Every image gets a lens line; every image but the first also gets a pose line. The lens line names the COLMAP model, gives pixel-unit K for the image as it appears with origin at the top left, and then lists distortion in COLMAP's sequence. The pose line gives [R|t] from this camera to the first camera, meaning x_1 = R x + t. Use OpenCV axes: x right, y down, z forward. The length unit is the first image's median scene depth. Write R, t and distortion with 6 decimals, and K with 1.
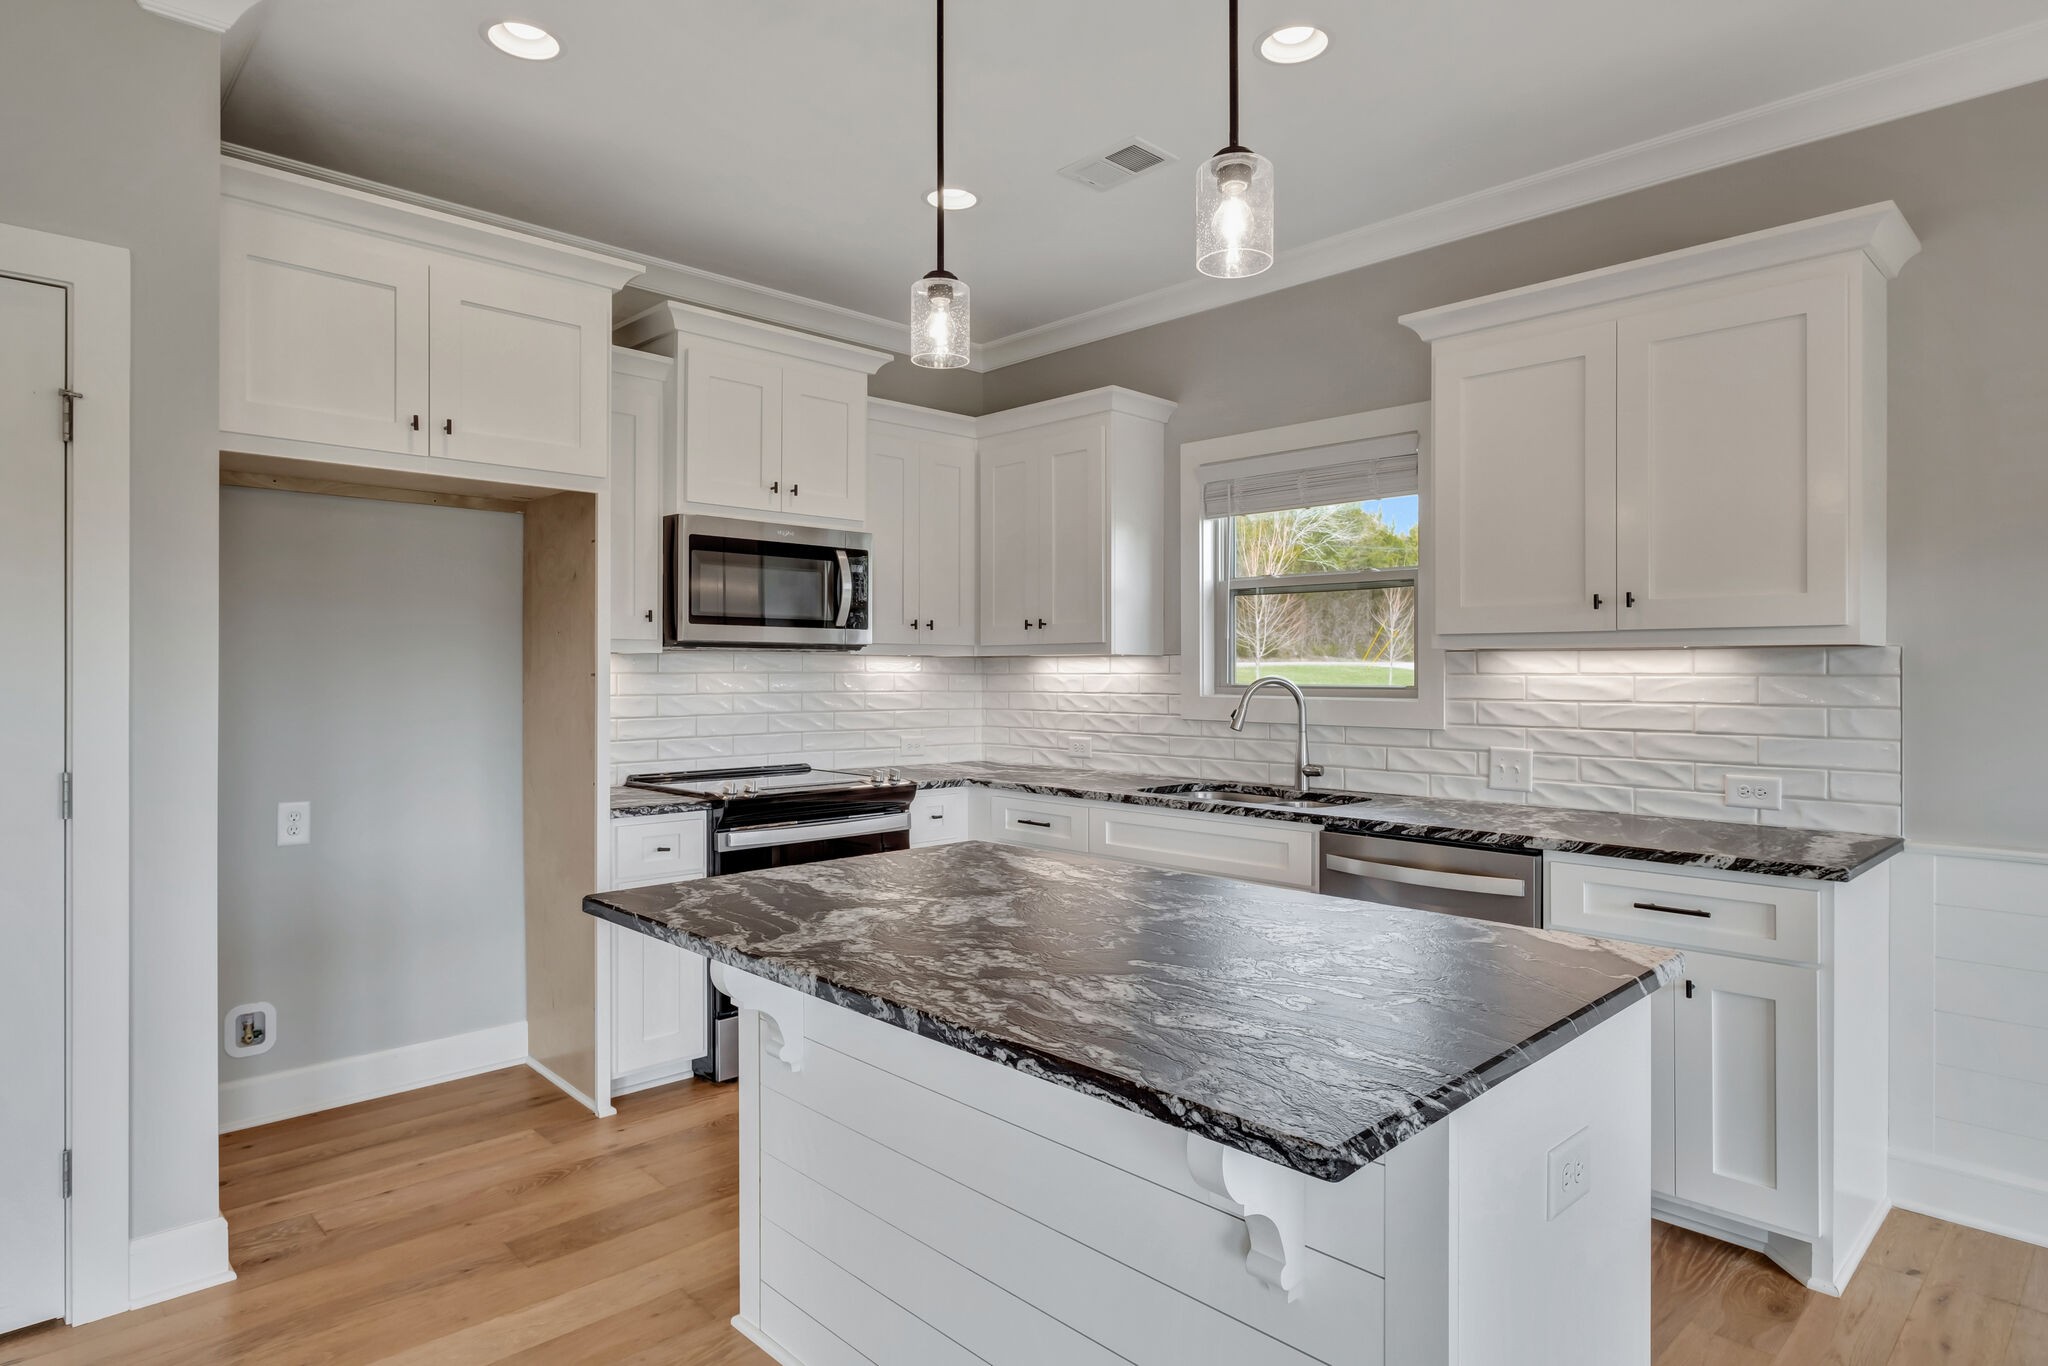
lens RADIAL K [[1141.2, 0, 1025.2], [0, 1141.2, 677.6], [0, 0, 1]] dist [-0.017924, 0.001344]
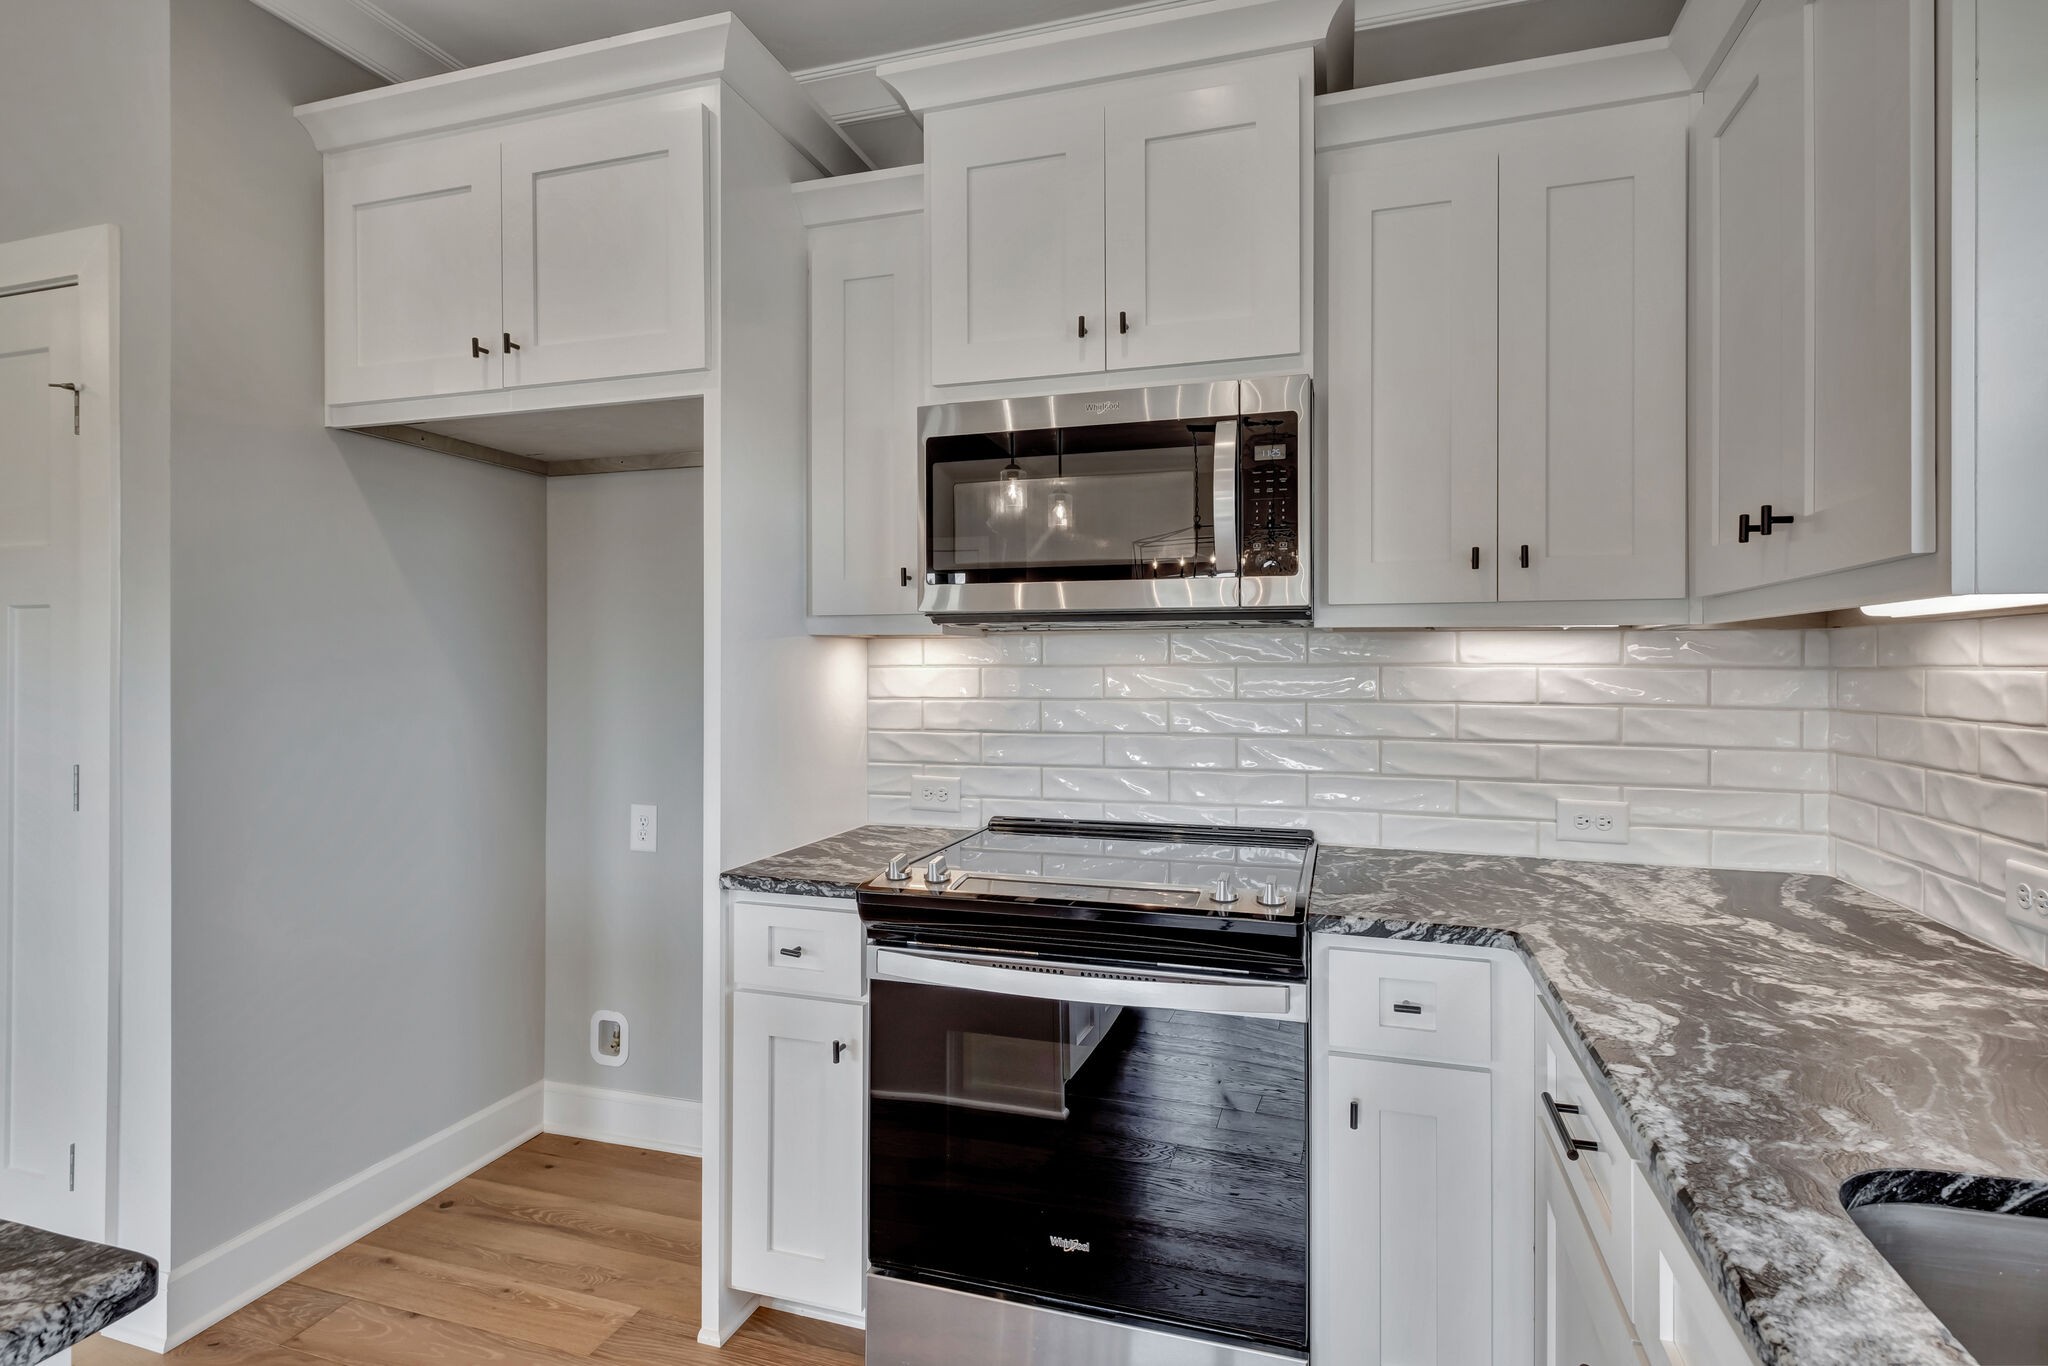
lens RADIAL K [[1007.9, 0, 1025.9], [0, 1007.9, 668.3], [0, 0, 1]] dist [0.001847, 0.000779]
pose [[0.476670, 0.000494, -0.879082, 0.187712], [-0.003554, 0.999993, -0.001365, -0.001989], [0.879075, 0.003775, 0.476669, 0.719504]]
